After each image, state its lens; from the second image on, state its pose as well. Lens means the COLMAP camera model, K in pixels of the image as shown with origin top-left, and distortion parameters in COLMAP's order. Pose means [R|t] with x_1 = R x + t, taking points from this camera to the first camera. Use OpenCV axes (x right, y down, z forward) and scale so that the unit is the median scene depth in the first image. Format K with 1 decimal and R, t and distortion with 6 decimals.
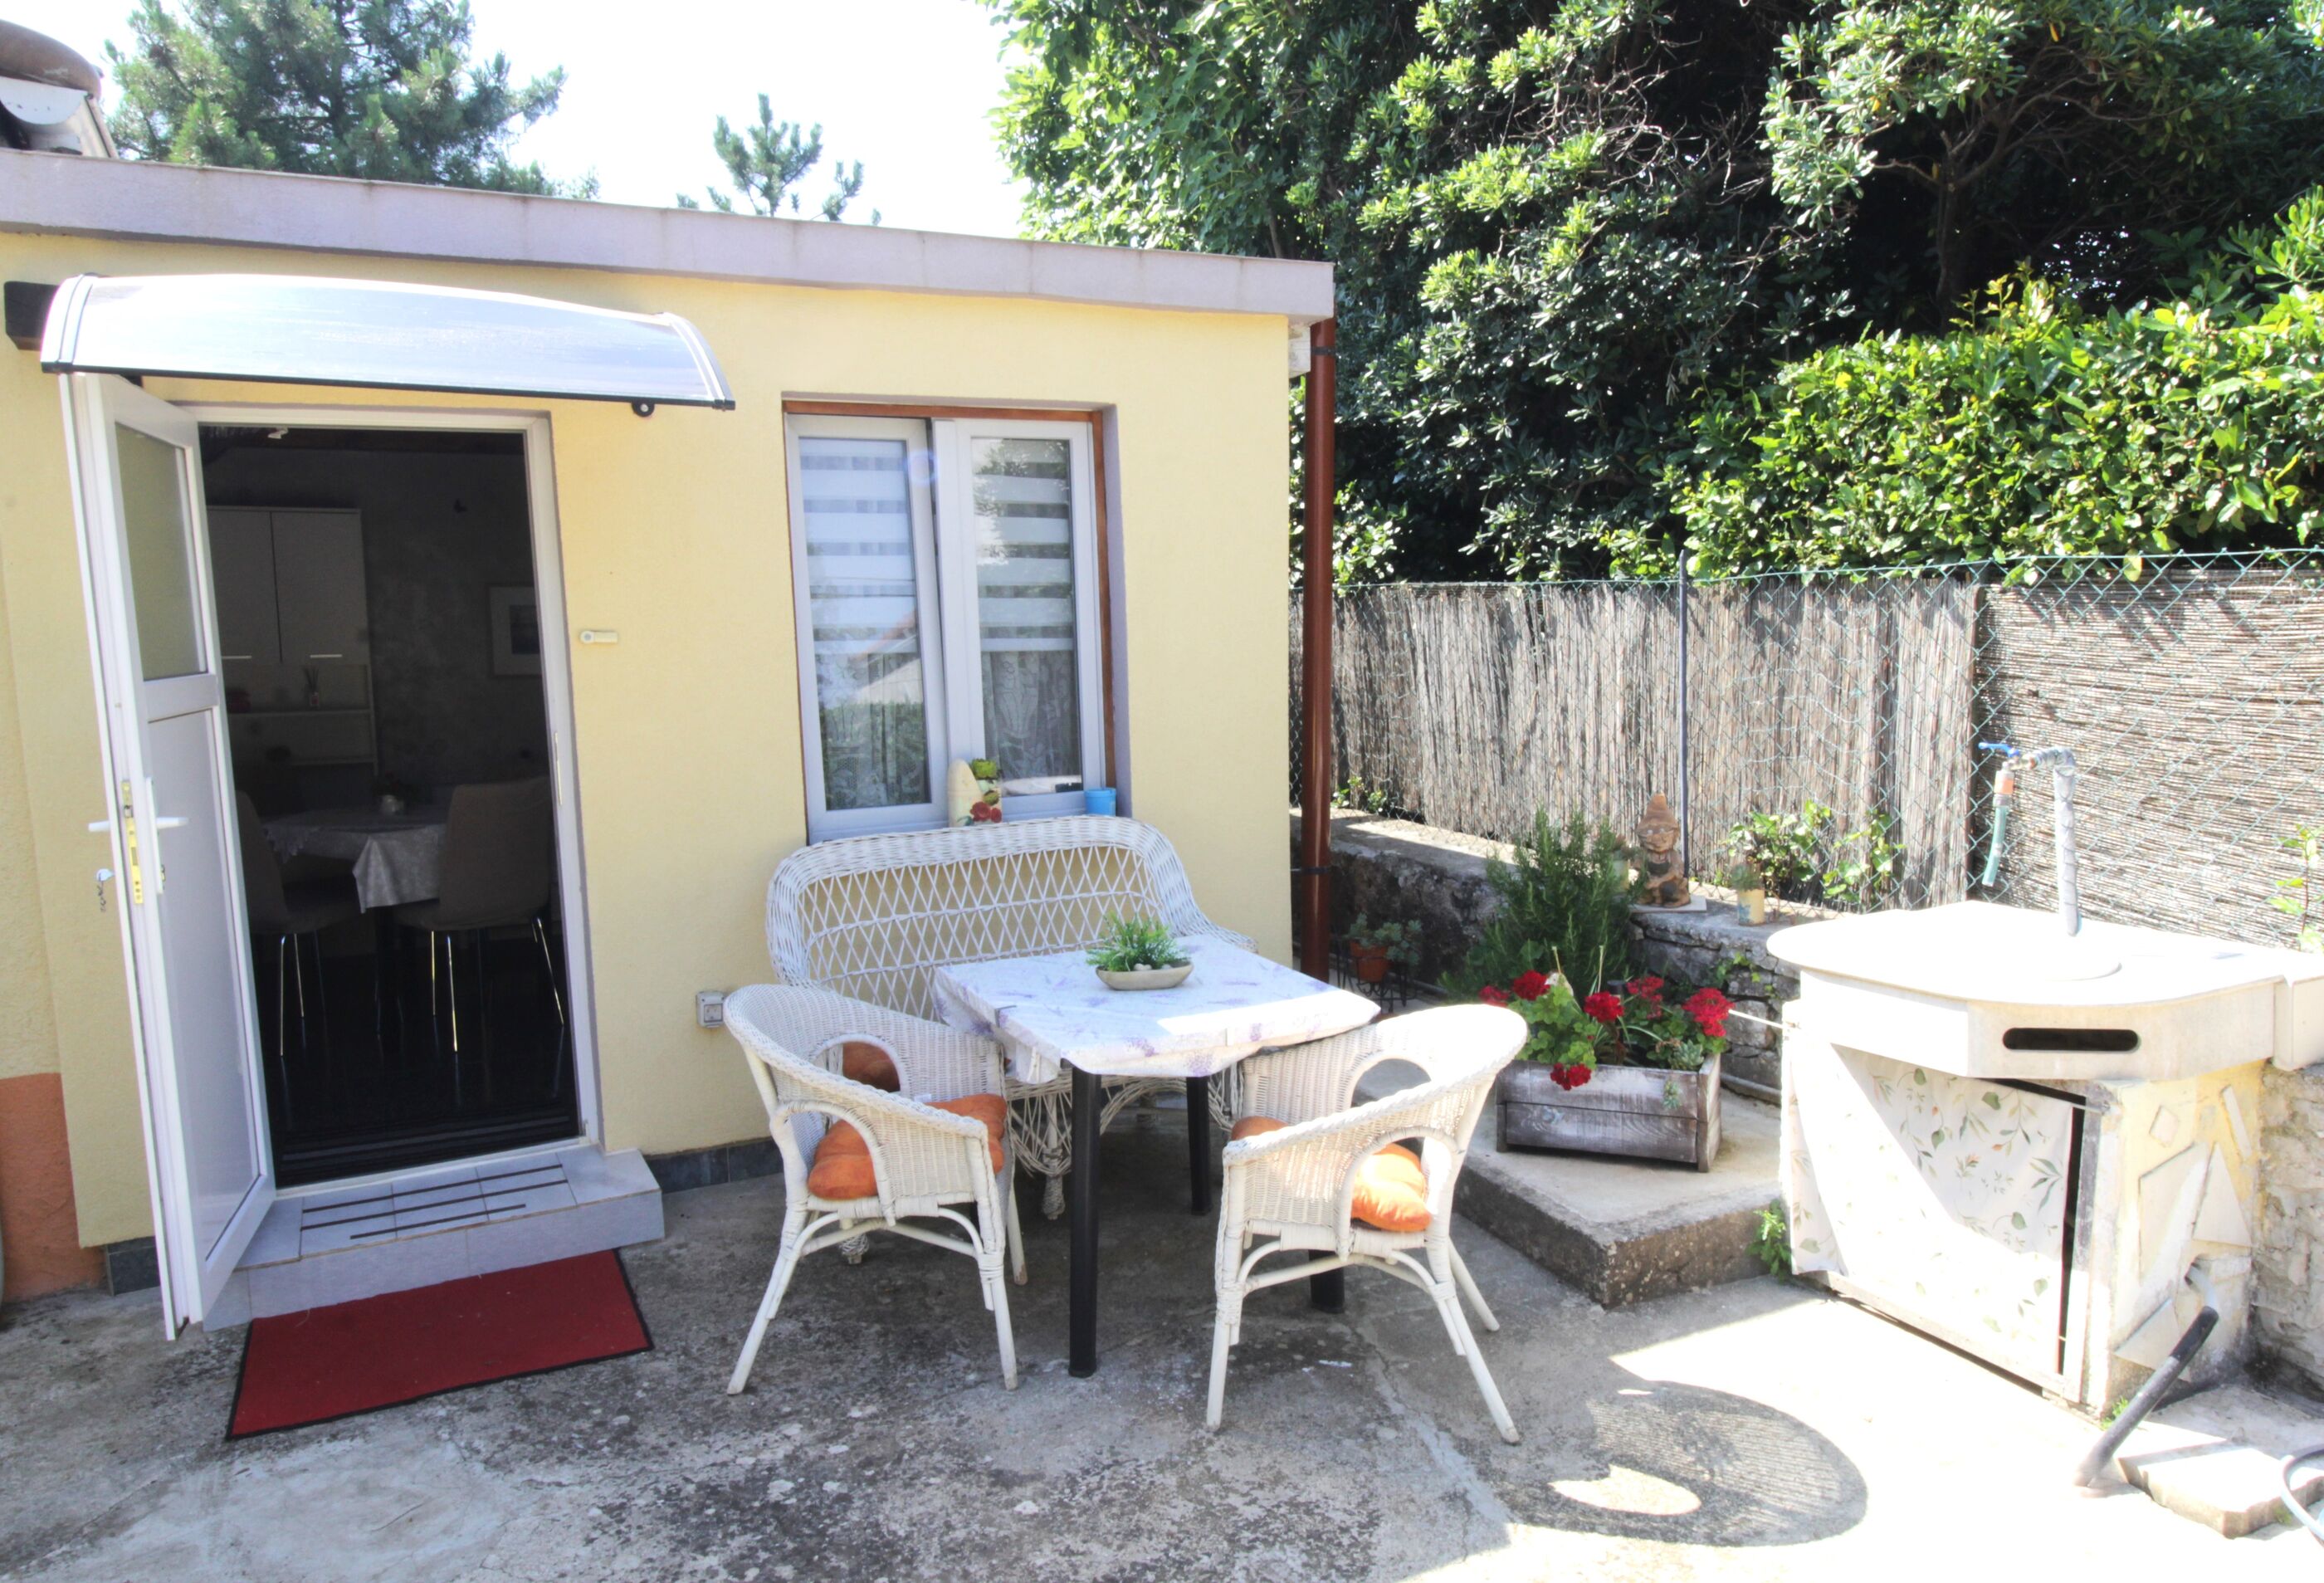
lens RADIAL K [[1618.8, 0, 1162.8], [0, 1618.8, 802.4], [0, 0, 1]] dist [0.005599, -0.003784]
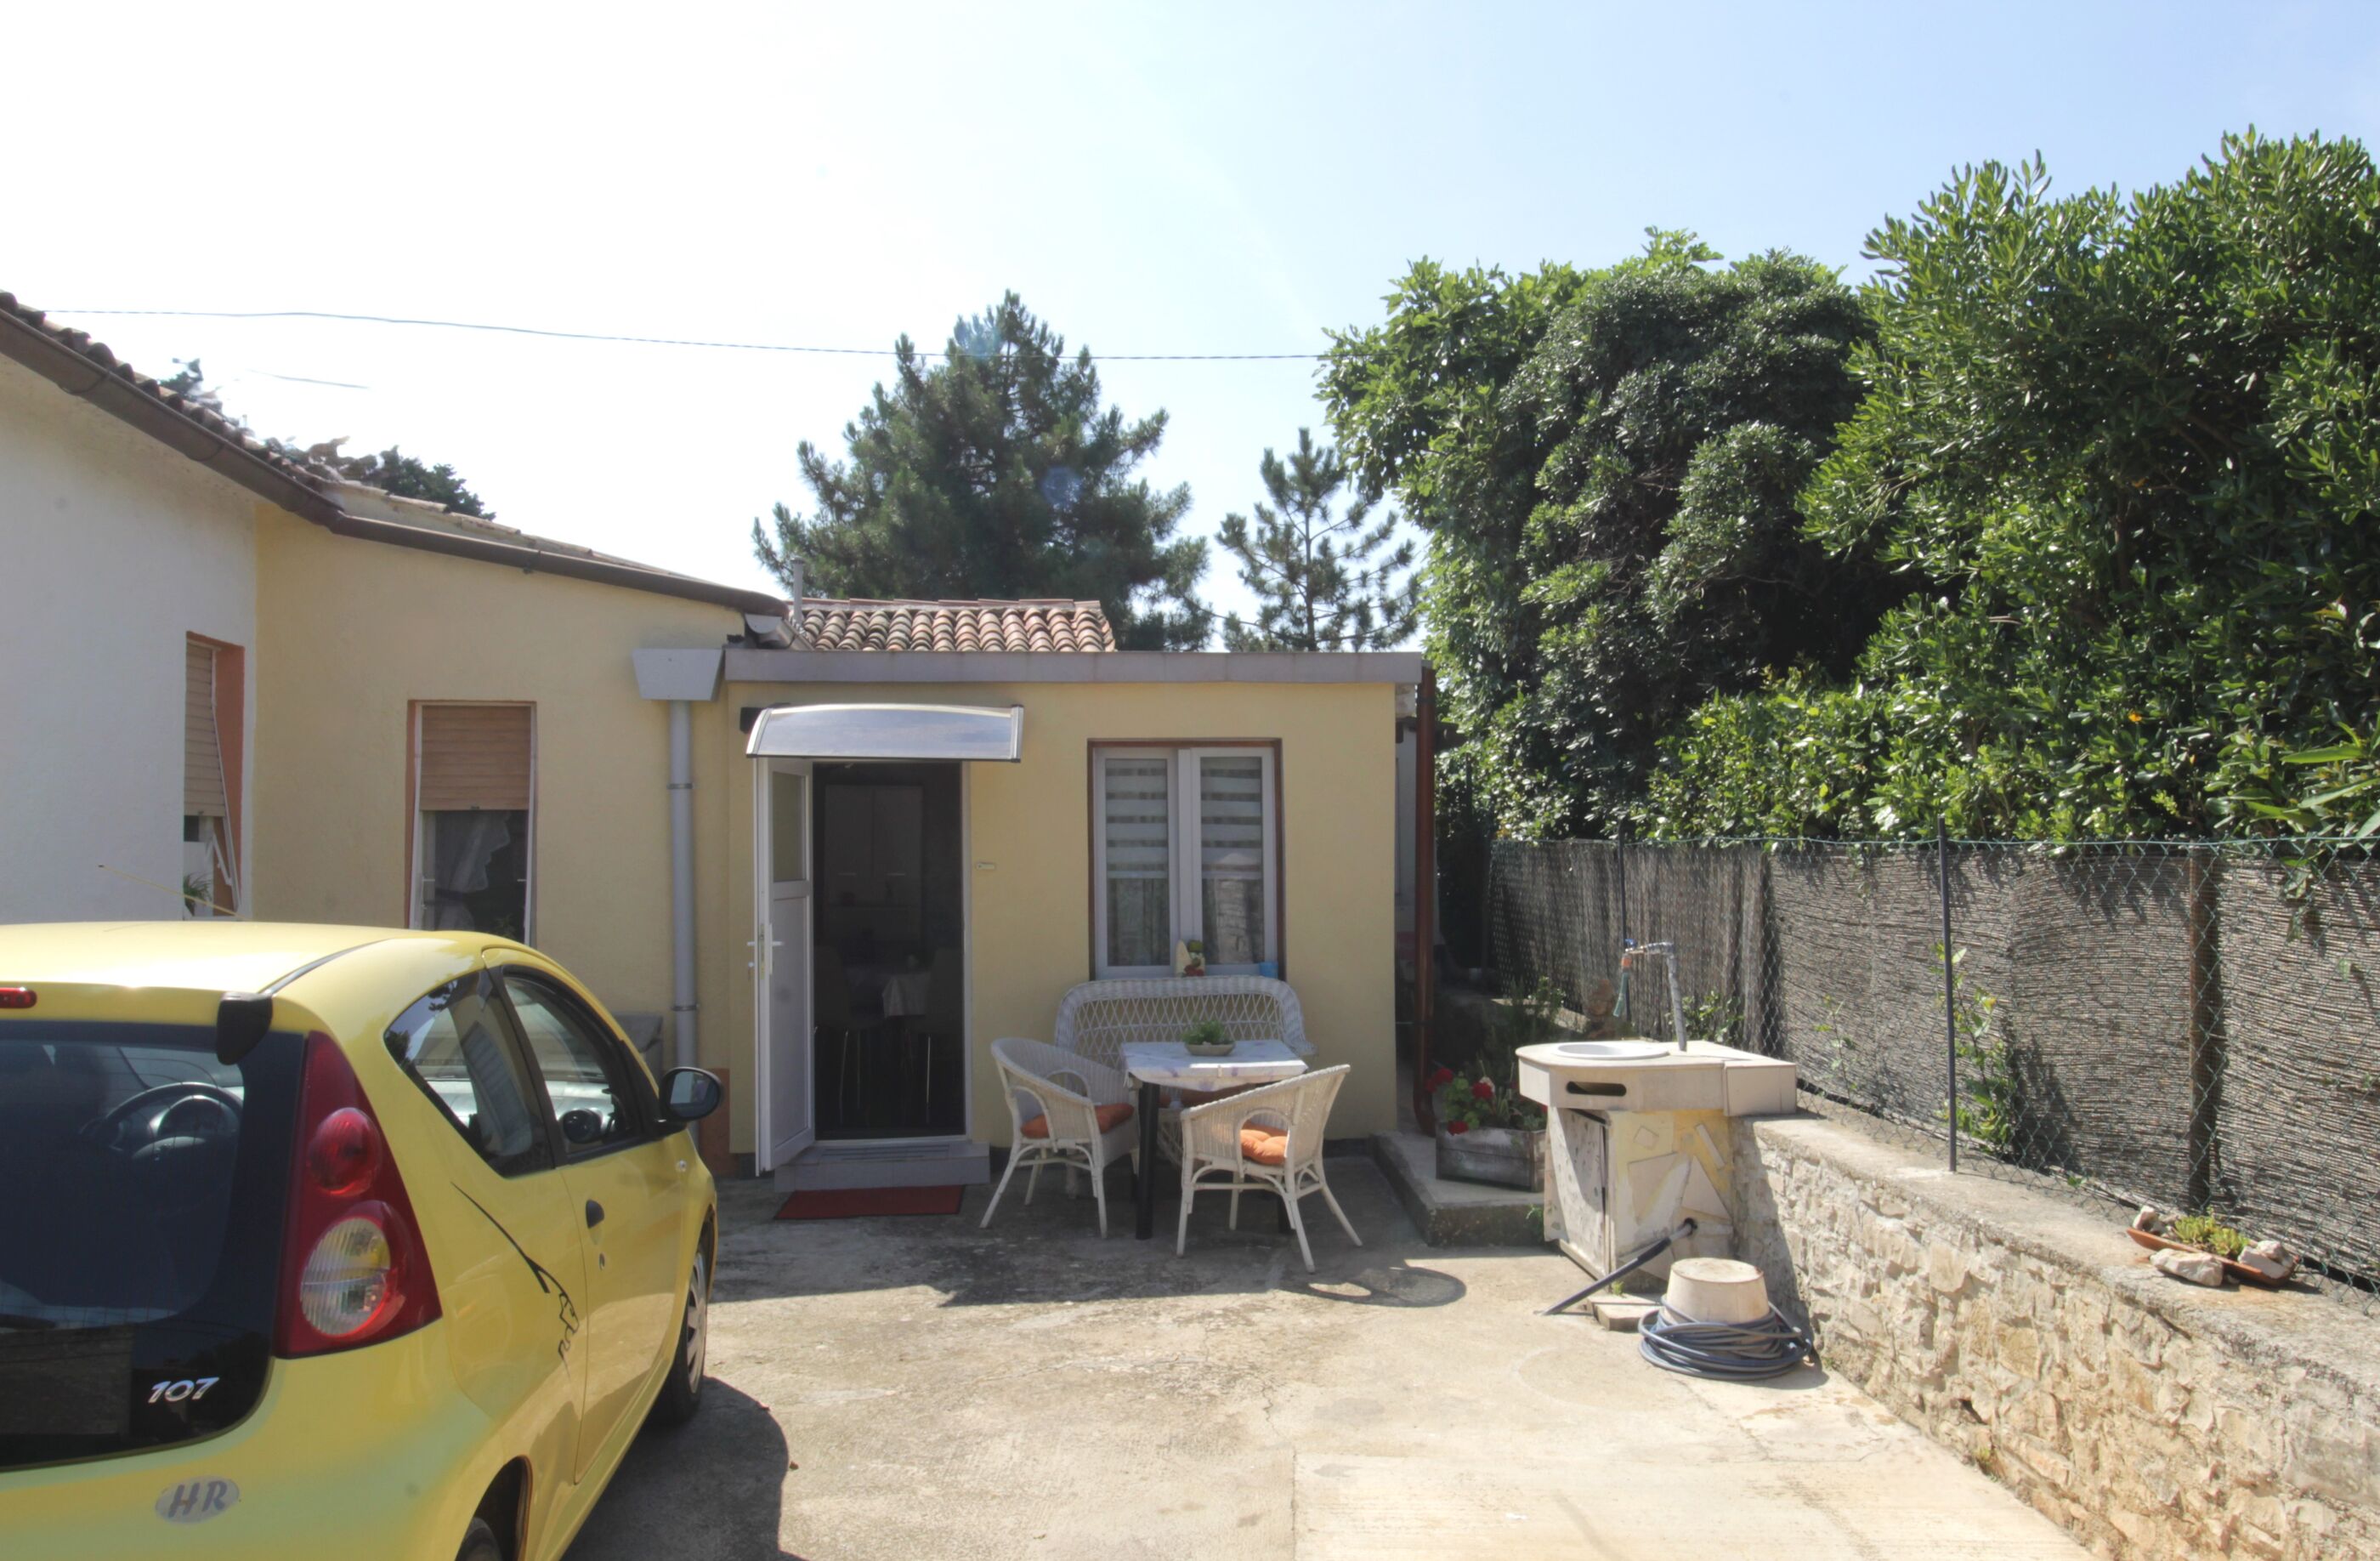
lens RADIAL K [[1766.8, 0, 1222.9], [0, 1766.8, 771.2], [0, 0, 1]] dist [0.003940, 0.000727]
pose [[0.935814, 0.000464, -0.352493, 0.617766], [-0.055615, 0.987669, -0.146347, 0.073319], [0.348078, 0.156558, 0.924300, -0.813016]]
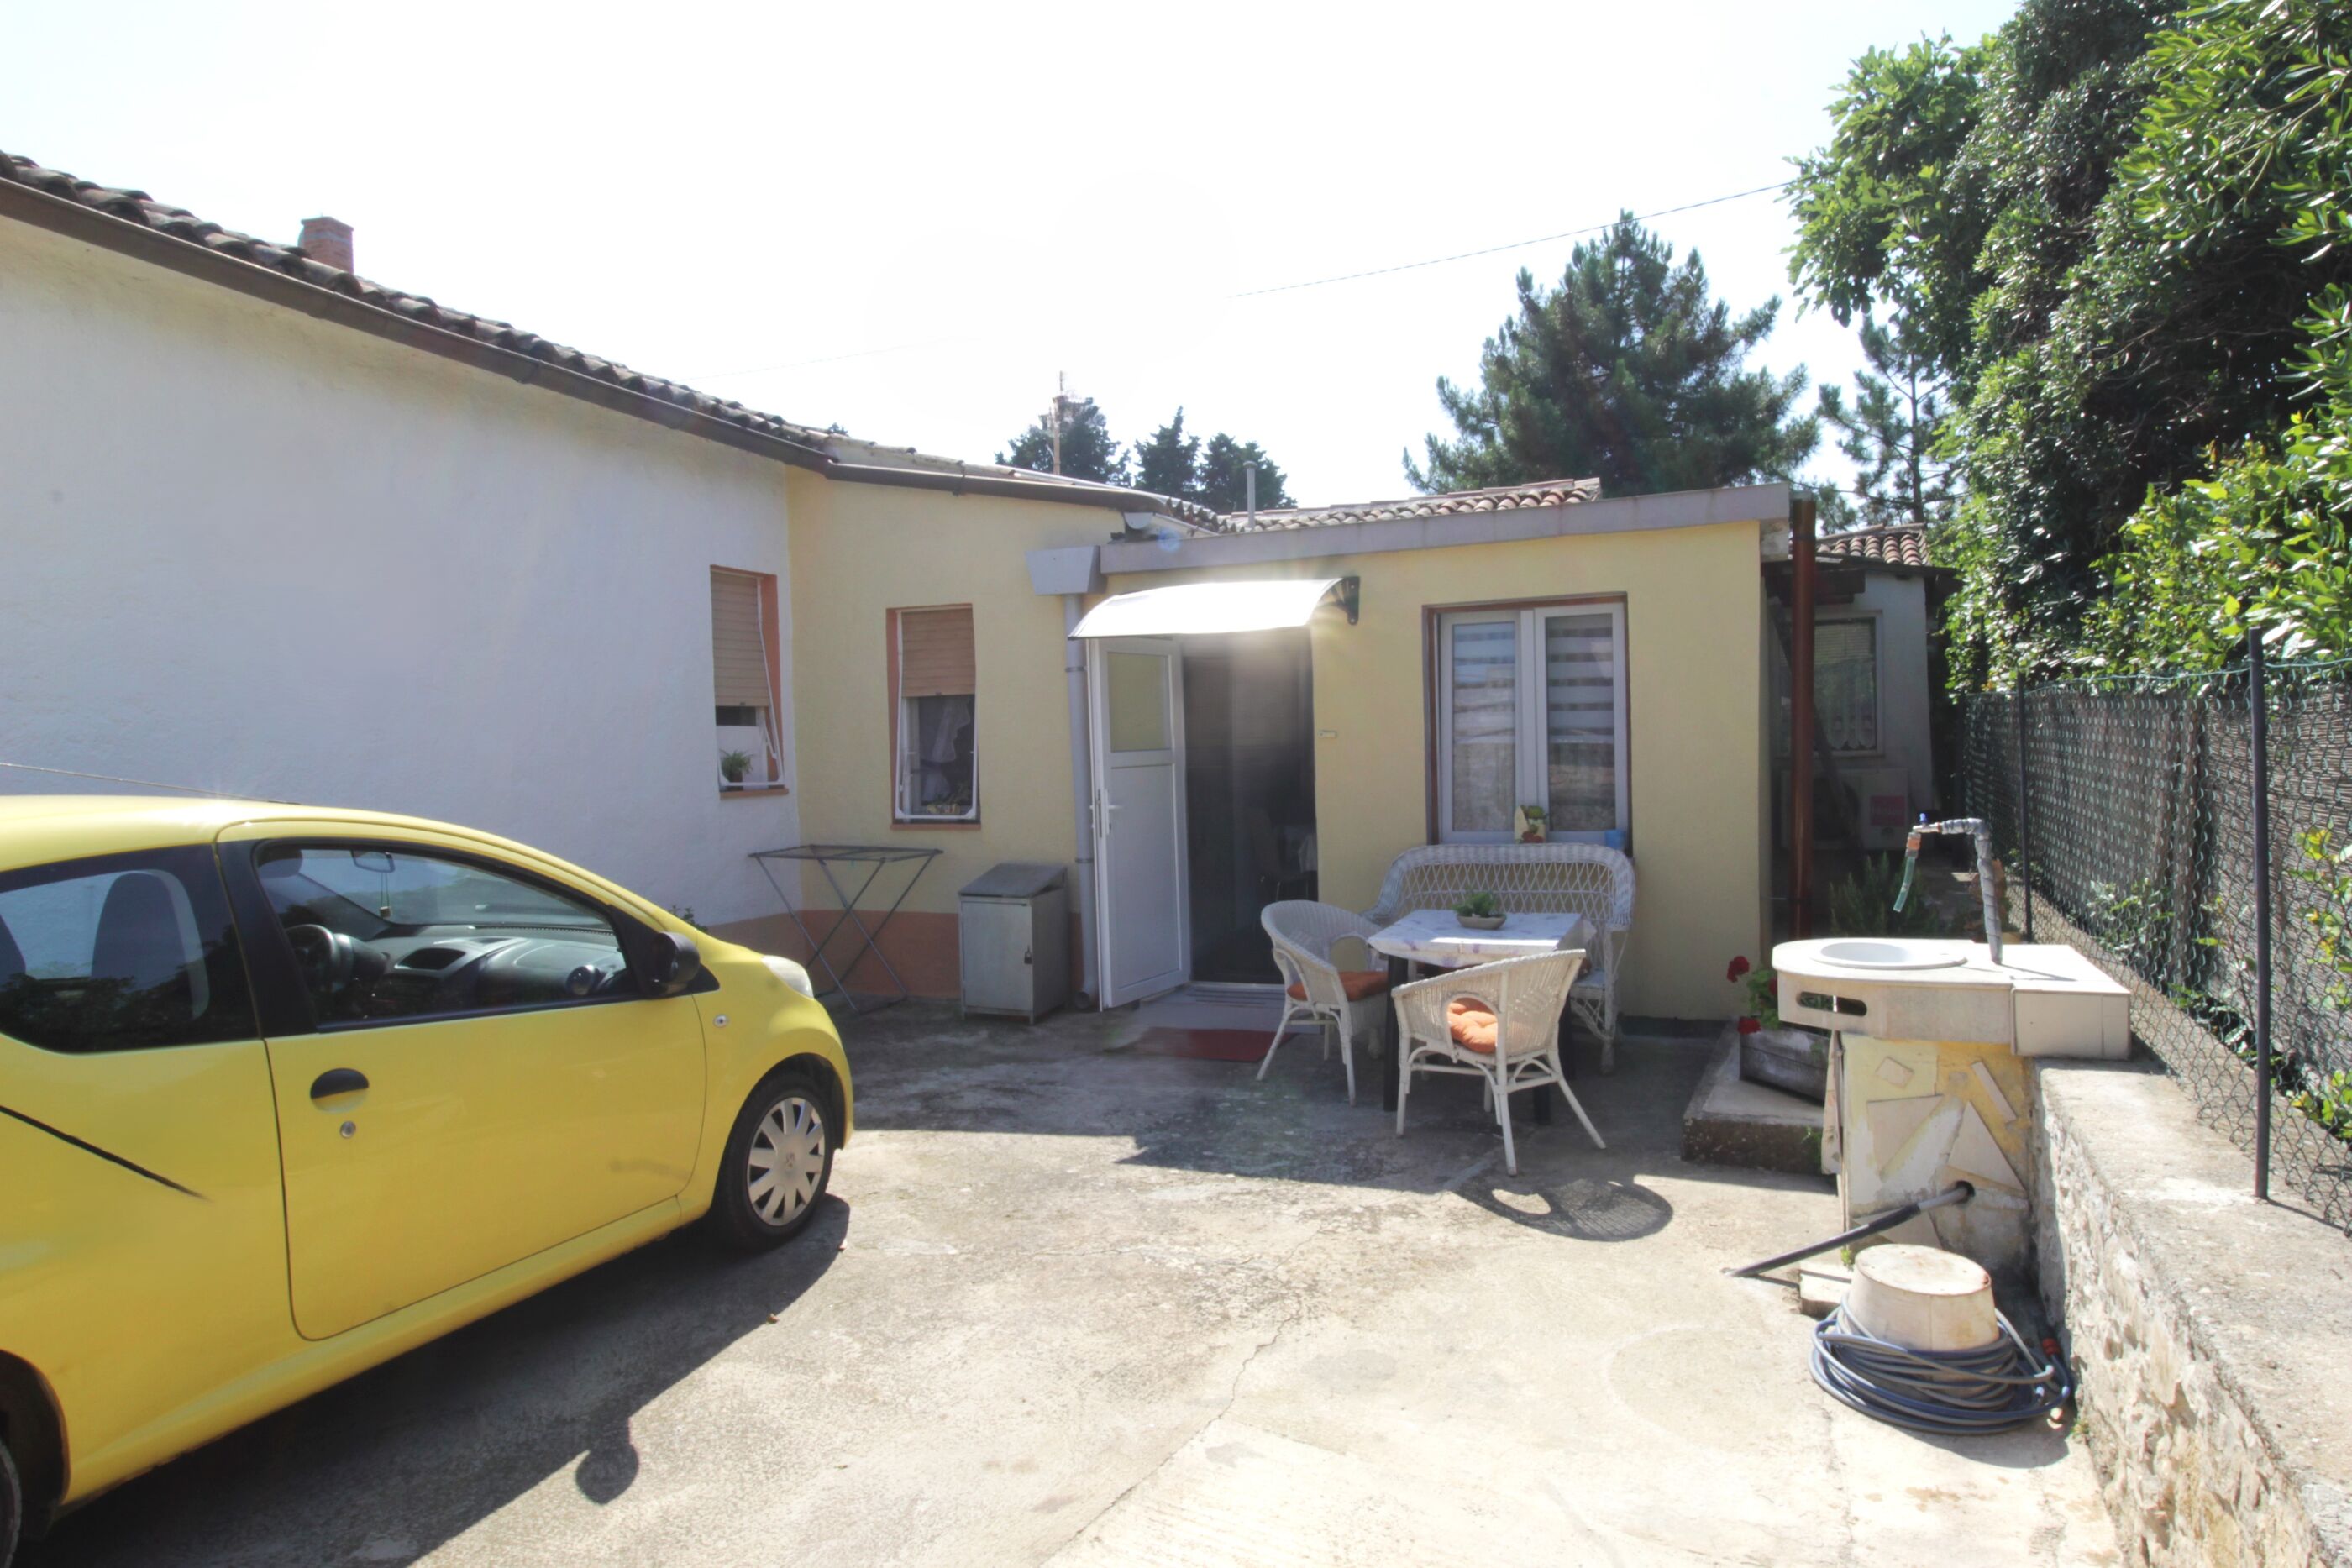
lens RADIAL K [[1385.9, 0, 1176.0], [0, 1385.9, 784.0], [0, 0, 1]] dist [0.000263, -0.002628]
pose [[0.632537, 0.032086, -0.773865, 0.817019], [-0.078628, 0.996640, -0.022945, 0.013113], [0.770529, 0.075361, 0.632935, -0.221014]]
